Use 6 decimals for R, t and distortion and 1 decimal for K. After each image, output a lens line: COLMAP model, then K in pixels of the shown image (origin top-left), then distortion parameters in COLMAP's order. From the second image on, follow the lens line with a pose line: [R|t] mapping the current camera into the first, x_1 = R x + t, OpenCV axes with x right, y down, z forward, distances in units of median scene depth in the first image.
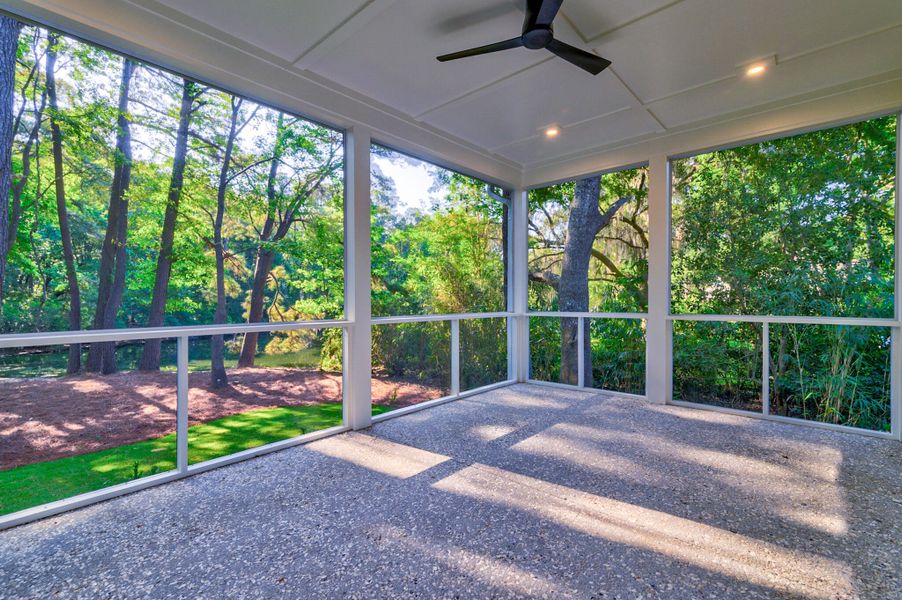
lens RADIAL K [[403.6, 0, 450.4], [0, 403.6, 305.5], [0, 0, 1]] dist [0.013246, -0.001721]
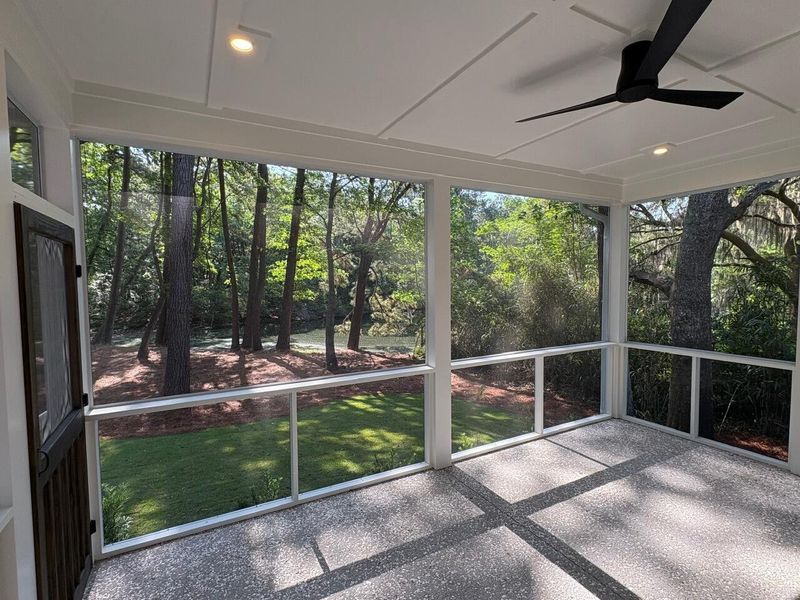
lens RADIAL K [[391.2, 0, 402.4], [0, 391.2, 304.0], [0, 0, 1]] dist [-0.003313, -0.000358]
pose [[0.941971, 0.010607, -0.335527, 0.005932], [0.004154, 0.999056, 0.043245, -0.049253], [0.335669, -0.042130, 0.941037, 0.008060]]
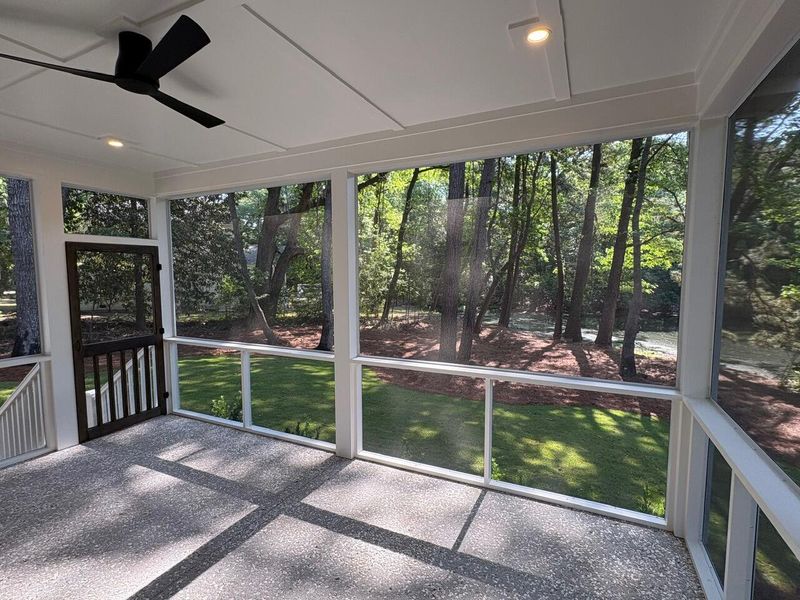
lens RADIAL K [[391.2, 0, 399.1], [0, 391.2, 299.8], [0, 0, 1]] dist [-0.003313, -0.000358]
pose [[0.280867, 0.066437, -0.957445, 0.233590], [-0.011353, 0.997761, 0.065905, -0.053676], [0.959680, -0.007641, 0.280992, 0.254114]]
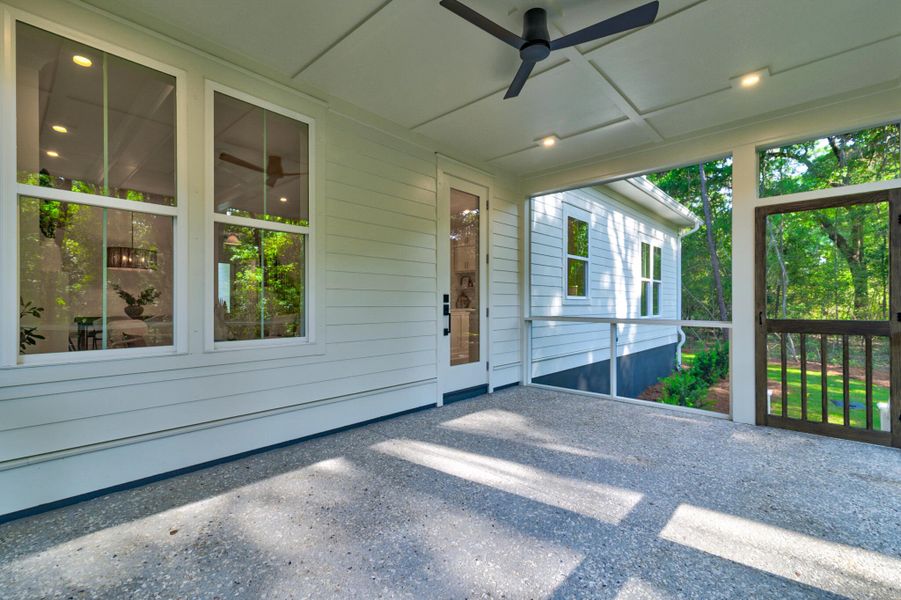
lens RADIAL K [[403.2, 0, 450.8], [0, 403.2, 299.8], [0, 0, 1]] dist [0.013246, -0.001721]
pose [[-0.999991, -0.000091, 0.004341, 0.084190], [-0.000058, 0.999971, 0.007666, -0.006474], [-0.004341, 0.007666, -0.999961, 0.403656]]
